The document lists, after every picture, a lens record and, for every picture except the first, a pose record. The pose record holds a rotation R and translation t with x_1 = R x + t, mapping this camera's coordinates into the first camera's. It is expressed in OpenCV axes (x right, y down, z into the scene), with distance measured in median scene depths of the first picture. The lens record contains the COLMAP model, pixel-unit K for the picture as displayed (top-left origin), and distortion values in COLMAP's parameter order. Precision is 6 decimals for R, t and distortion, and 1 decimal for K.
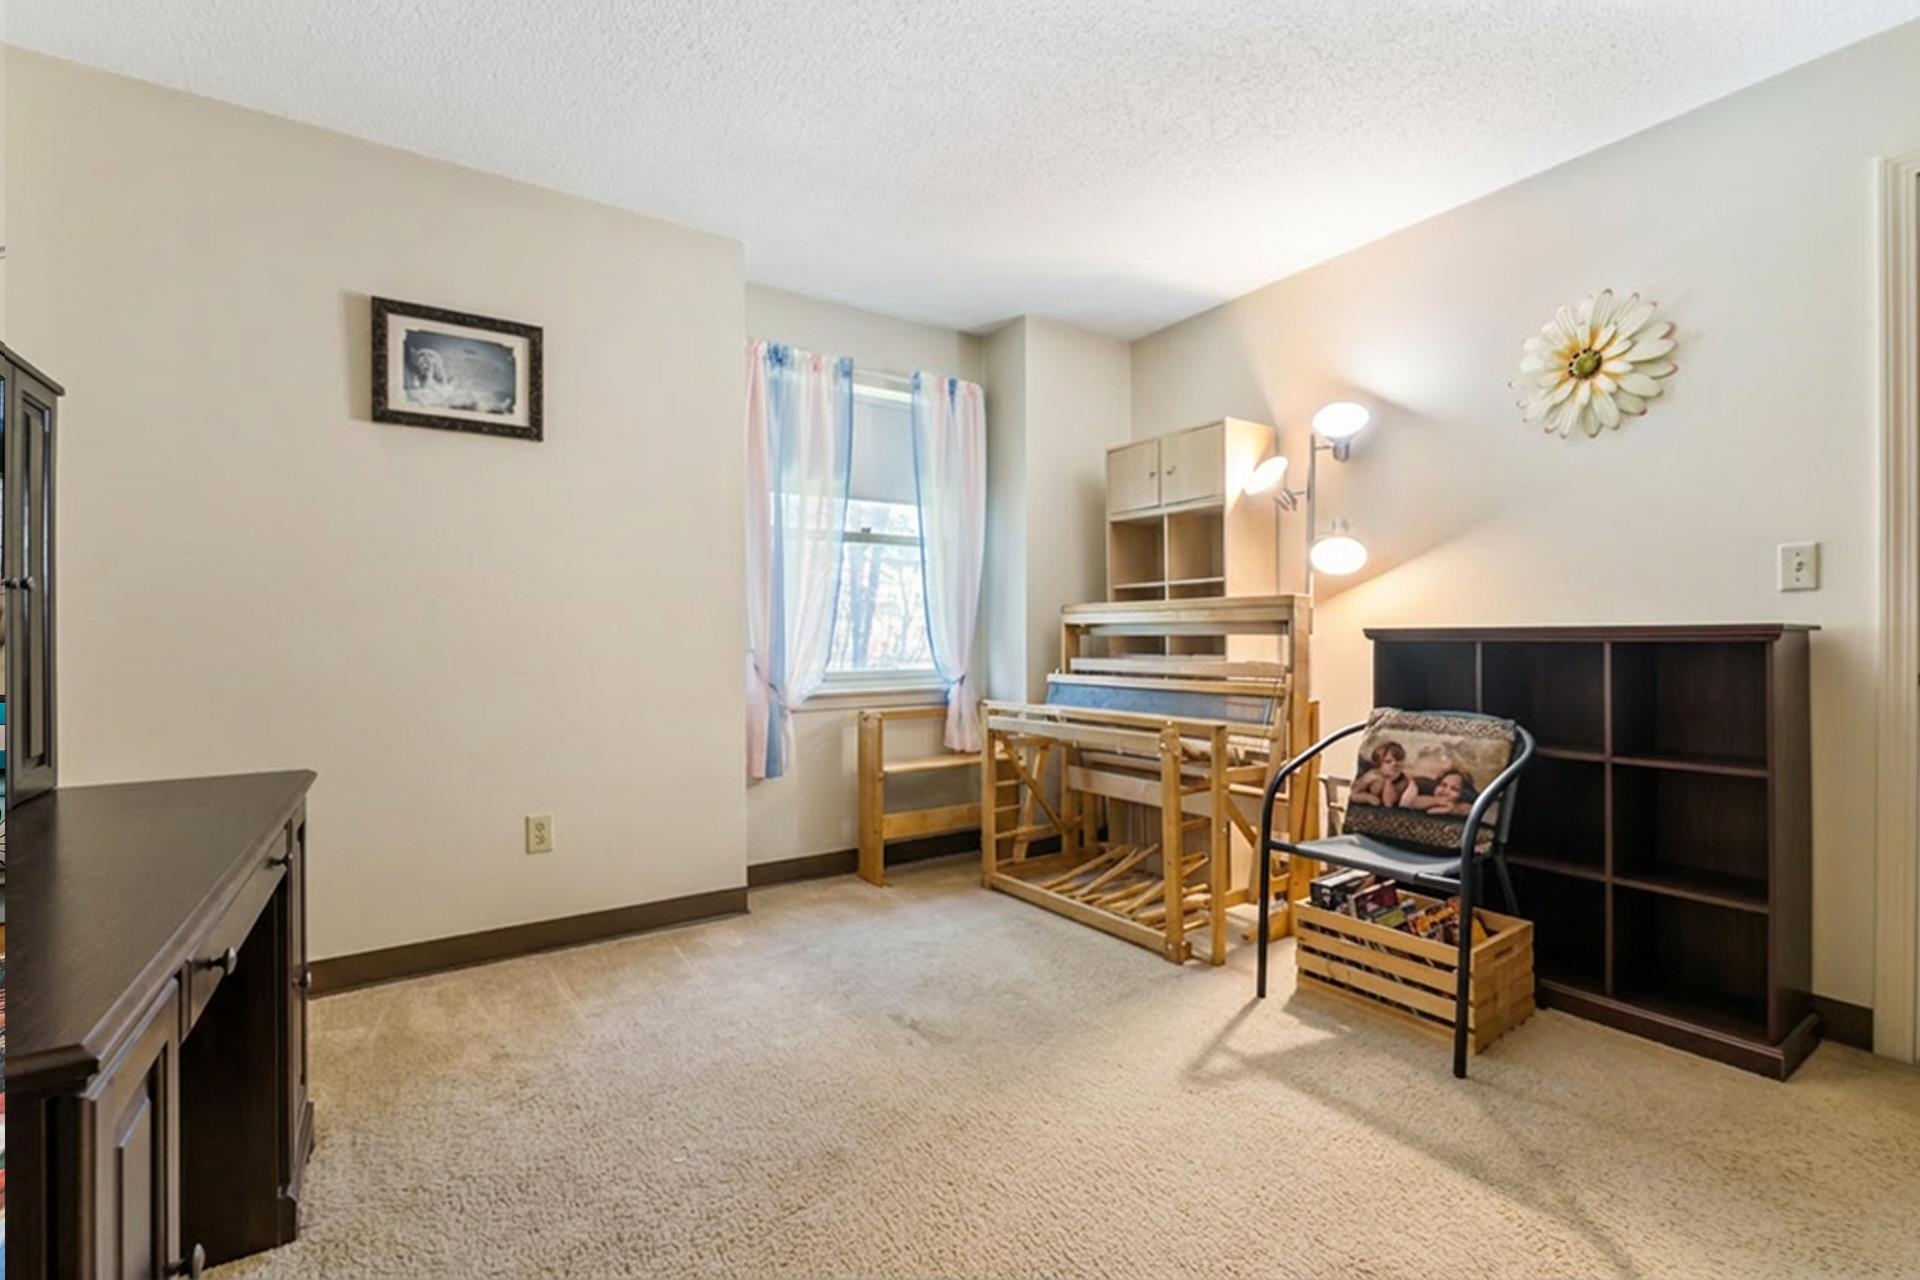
lens RADIAL K [[789.7, 0, 971.3], [0, 789.7, 640.7], [0, 0, 1]] dist [-0.033596, 0.000141]
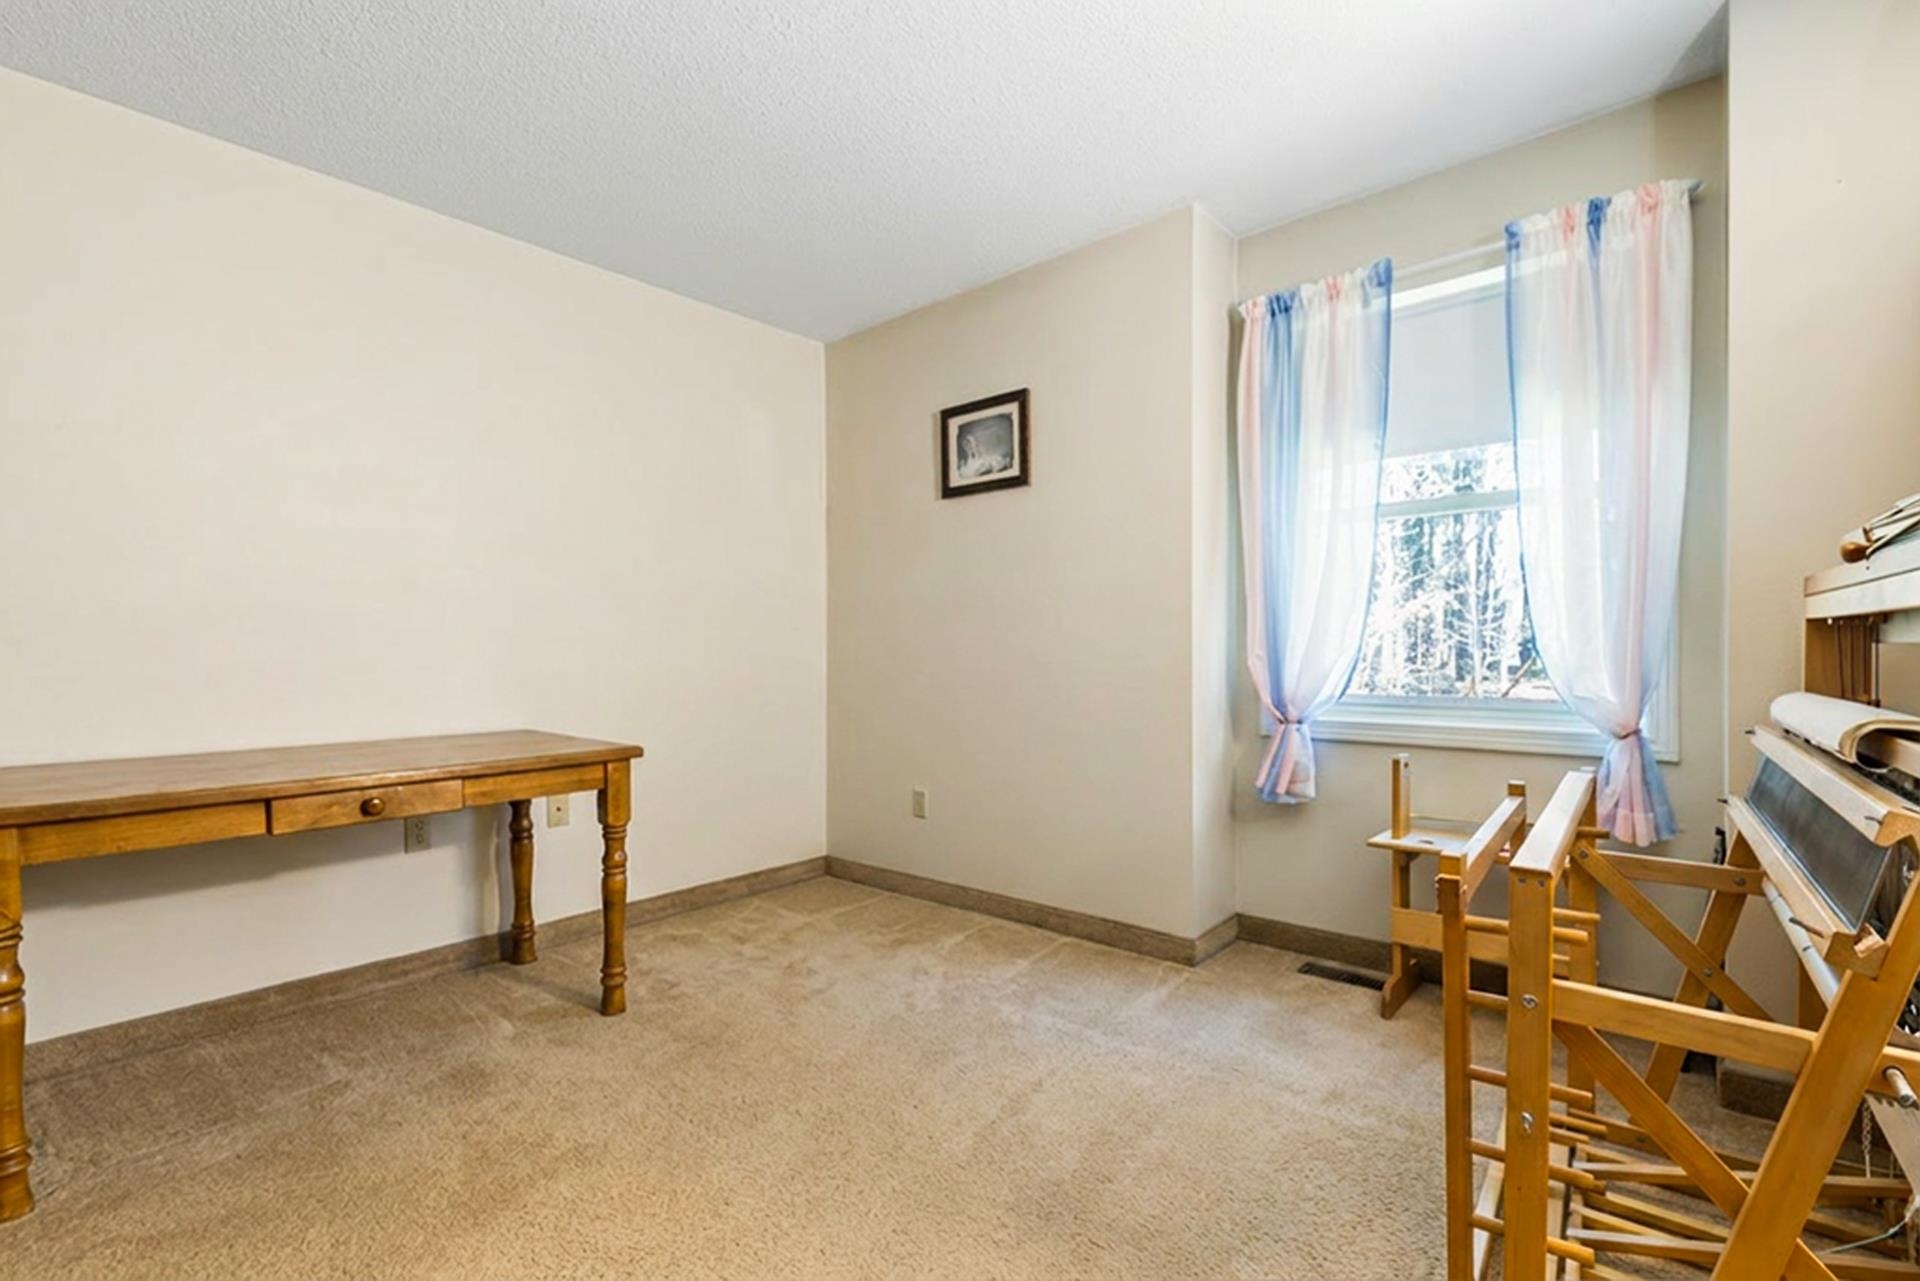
lens RADIAL K [[826.9, 0, 970.0], [0, 826.9, 632.6], [0, 0, 1]] dist [-0.000620, -0.005763]
pose [[0.276000, -0.017535, -0.960998, 0.495118], [0.008170, 0.999840, -0.015897, -0.011324], [0.961123, -0.003464, 0.276099, 0.456631]]
